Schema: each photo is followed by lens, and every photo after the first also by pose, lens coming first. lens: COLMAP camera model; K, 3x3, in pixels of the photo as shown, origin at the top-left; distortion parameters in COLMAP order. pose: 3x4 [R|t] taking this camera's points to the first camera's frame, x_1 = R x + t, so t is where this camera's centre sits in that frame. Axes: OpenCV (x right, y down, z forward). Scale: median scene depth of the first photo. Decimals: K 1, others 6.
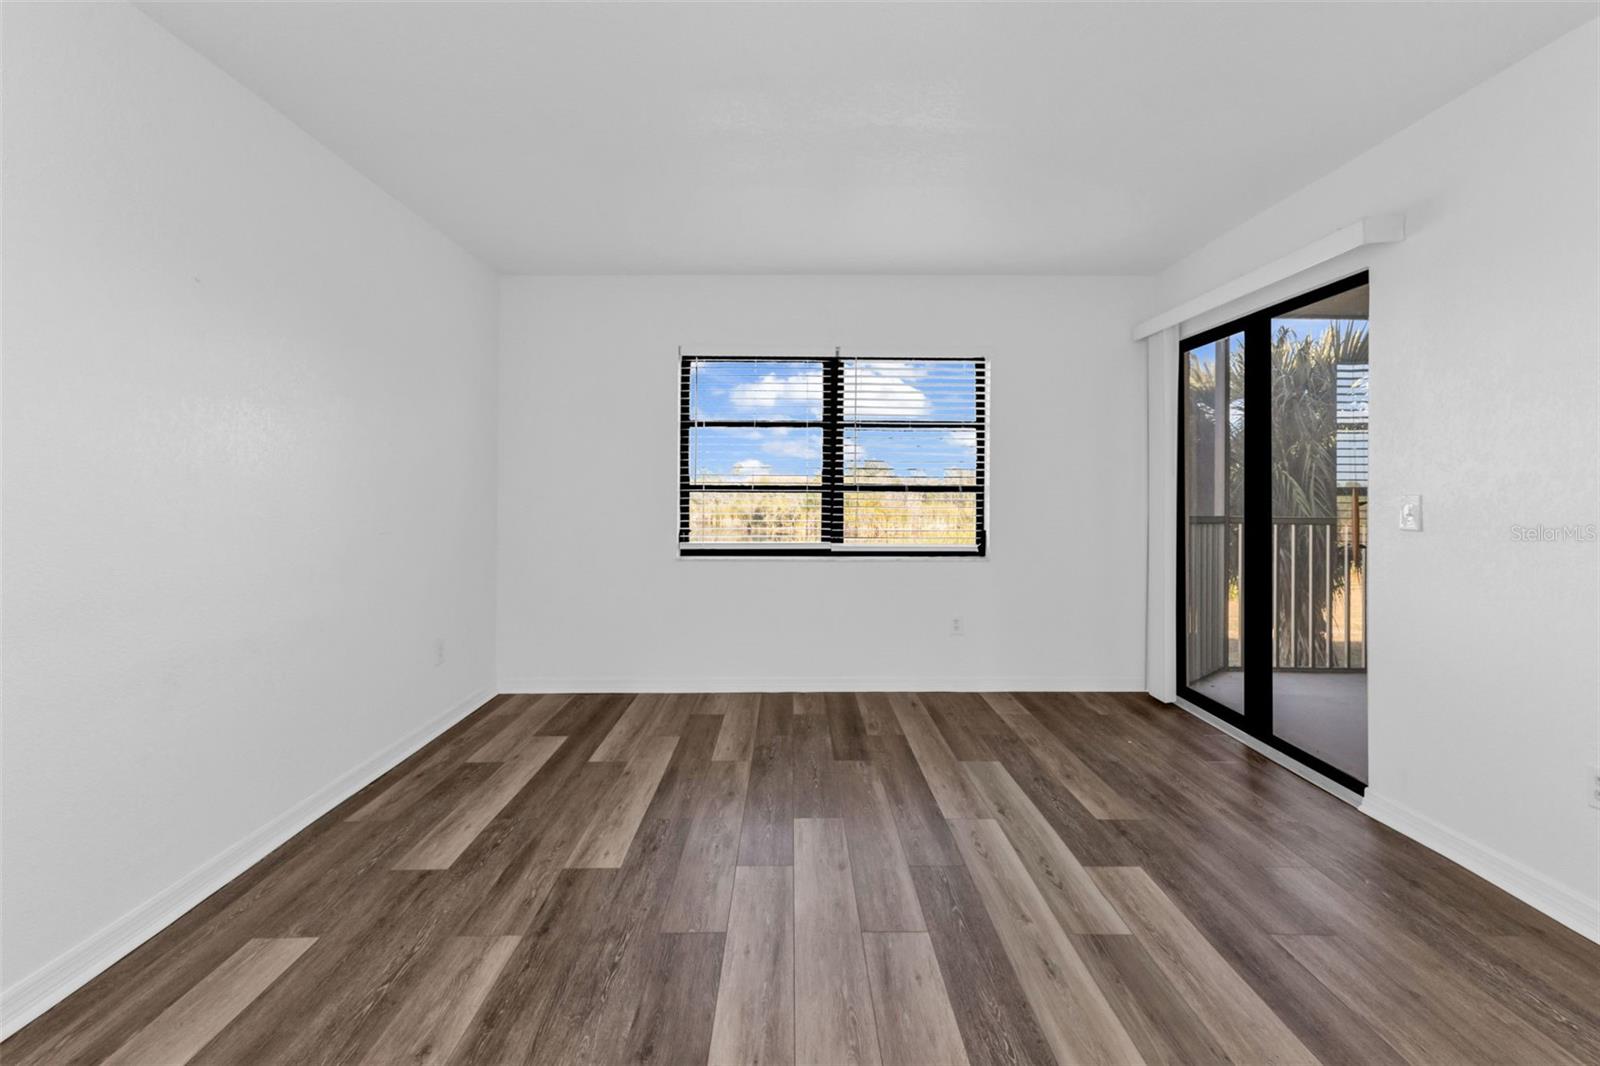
lens RADIAL K [[719.1, 0, 795.0], [0, 719.1, 483.9], [0, 0, 1]] dist [0.005305, 0.000881]
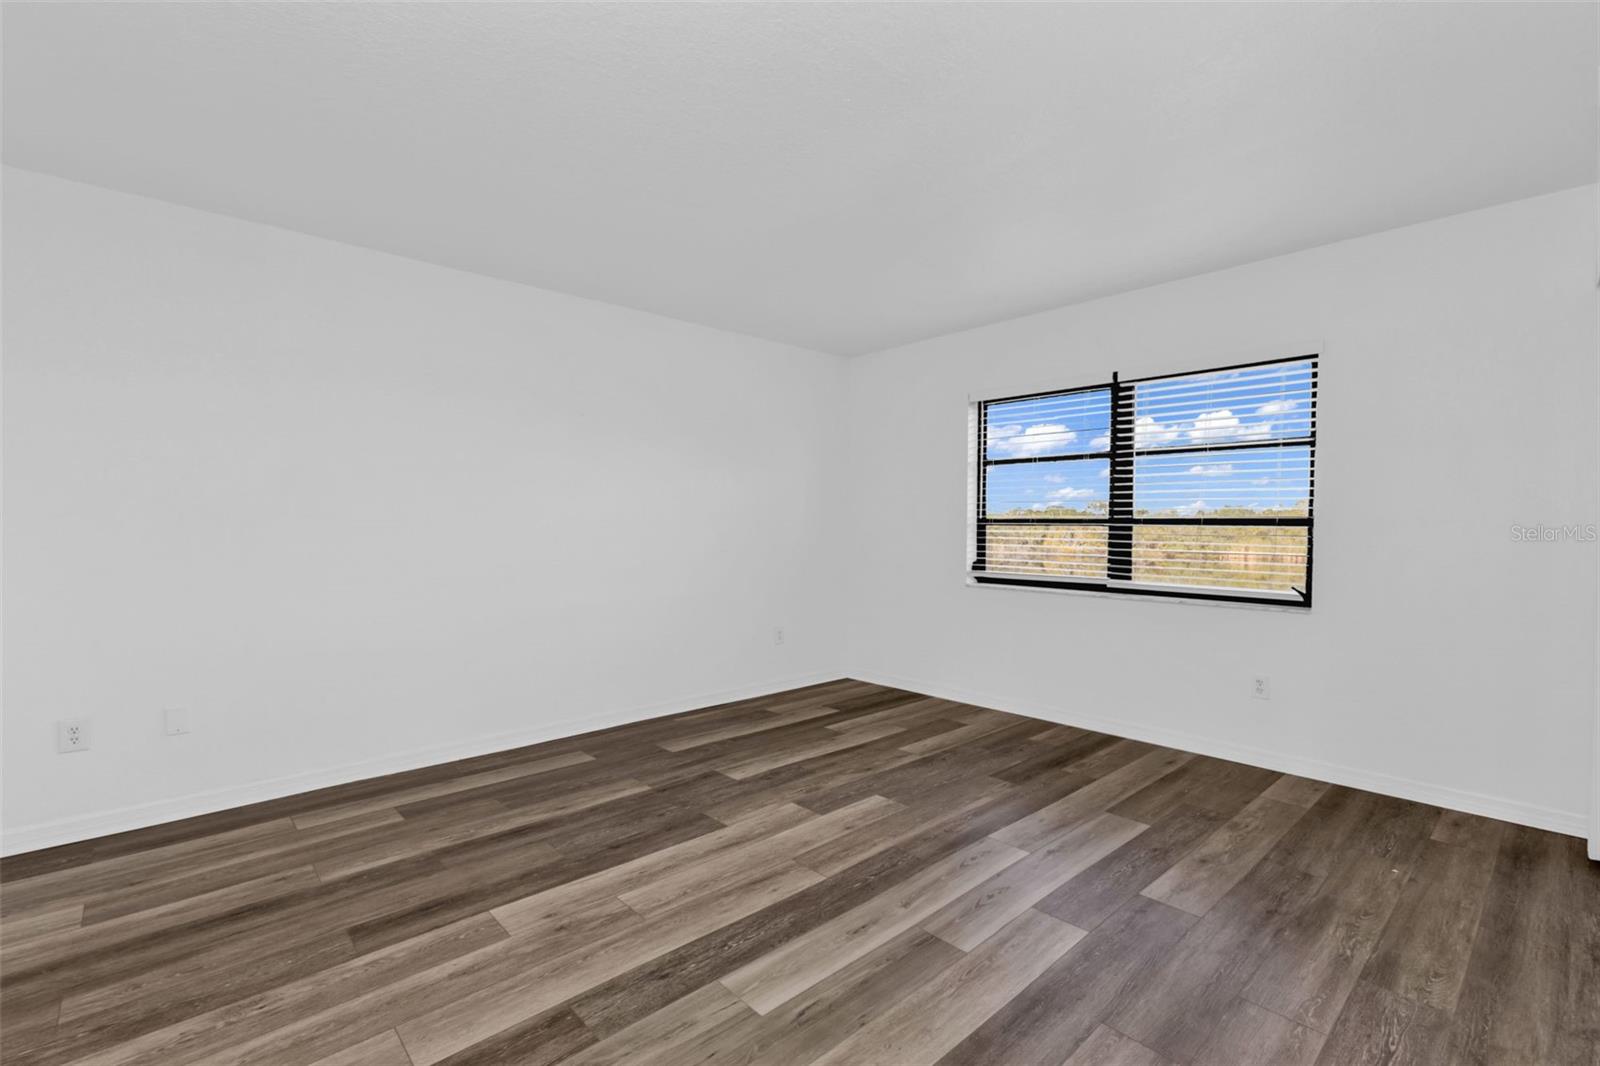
lens RADIAL K [[702.3, 0, 800.0], [0, 702.3, 533.0], [0, 0, 1]] dist [0.001699, -0.000042]
pose [[0.678096, 0.010120, -0.734903, 0.629222], [0.004472, 0.999830, 0.017895, 0.003943], [0.734959, -0.015421, 0.677936, 0.093728]]
